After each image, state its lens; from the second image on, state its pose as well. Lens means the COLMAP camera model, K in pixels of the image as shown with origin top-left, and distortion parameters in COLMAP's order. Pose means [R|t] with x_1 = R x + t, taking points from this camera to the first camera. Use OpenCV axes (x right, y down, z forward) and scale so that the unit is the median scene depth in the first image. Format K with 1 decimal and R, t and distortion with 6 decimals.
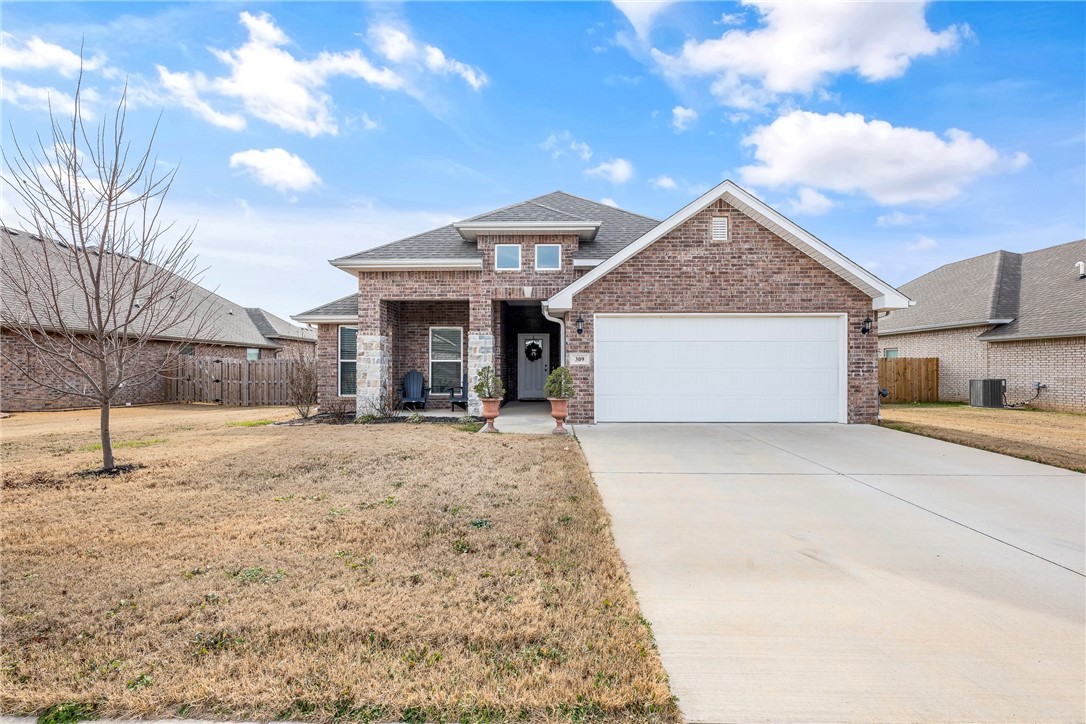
lens RADIAL K [[489.4, 0, 554.1], [0, 489.4, 362.4], [0, 0, 1]] dist [-0.001055, -0.000293]
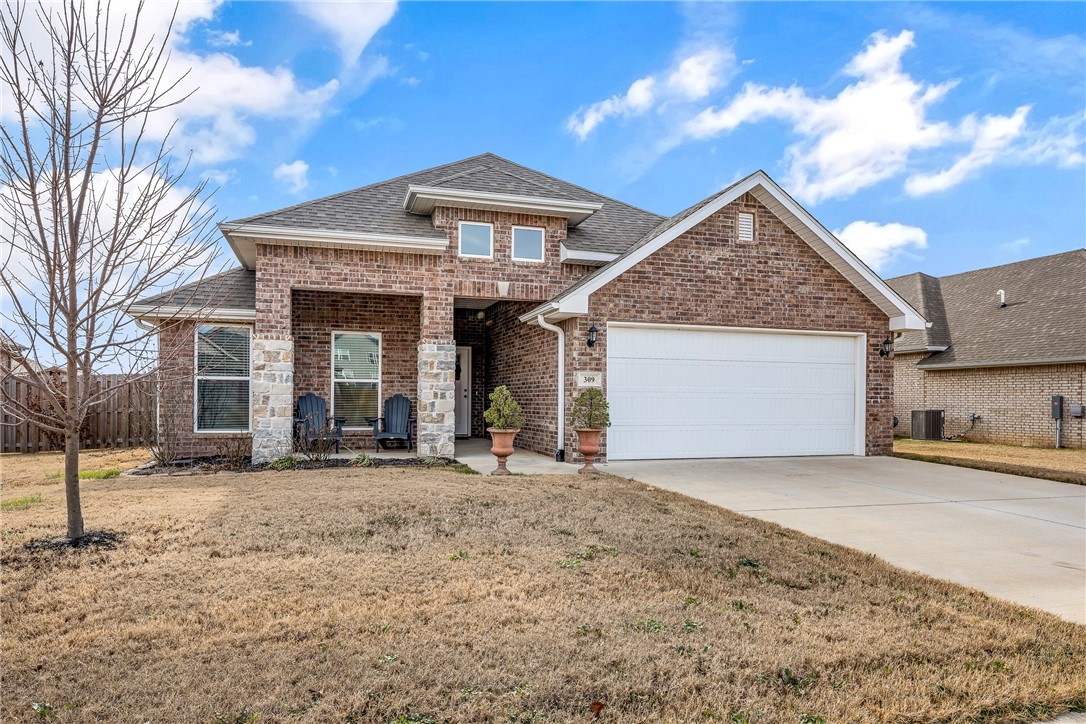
lens RADIAL K [[674.8, 0, 554.2], [0, 674.8, 395.4], [0, 0, 1]] dist [-0.000204, -0.000852]
pose [[0.949607, 0.008283, 0.313334, -0.334430], [-0.009754, 0.999948, 0.003127, 0.015593], [-0.313291, -0.006026, 0.949638, 0.000837]]
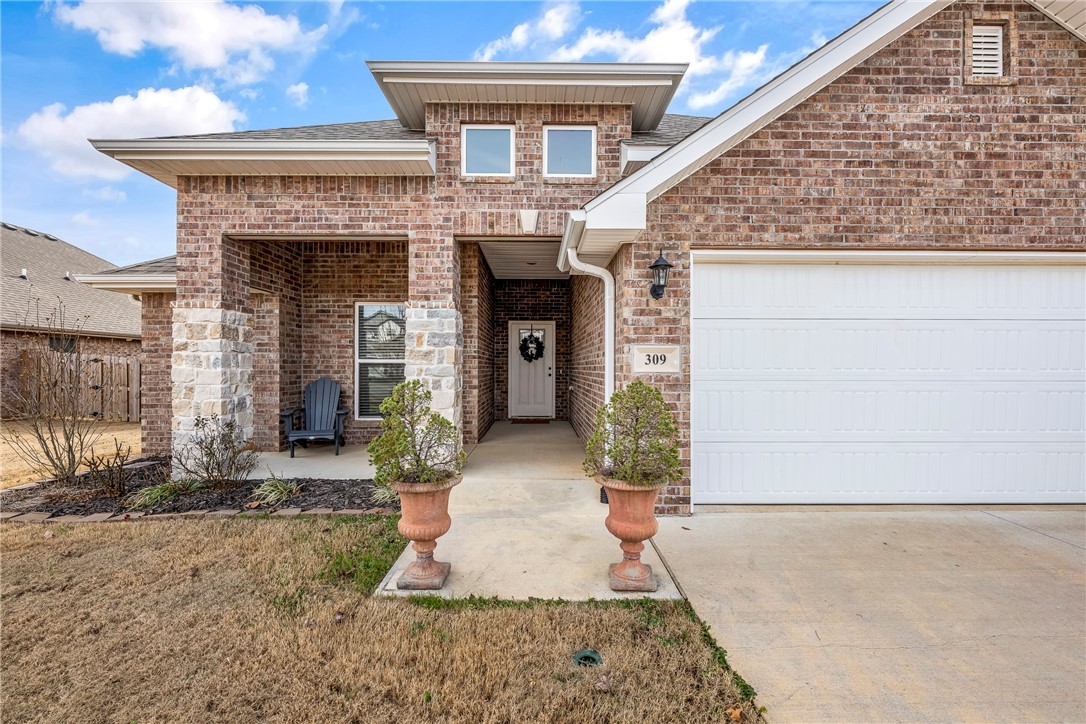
lens RADIAL K [[448.8, 0, 546.3], [0, 448.8, 364.7], [0, 0, 1]] dist [-0.001363, -0.000062]
pose [[0.999946, 0.002800, 0.010047, -0.044844], [-0.002869, 0.999972, 0.006851, -0.004375], [-0.010028, -0.006879, 0.999926, 0.615293]]
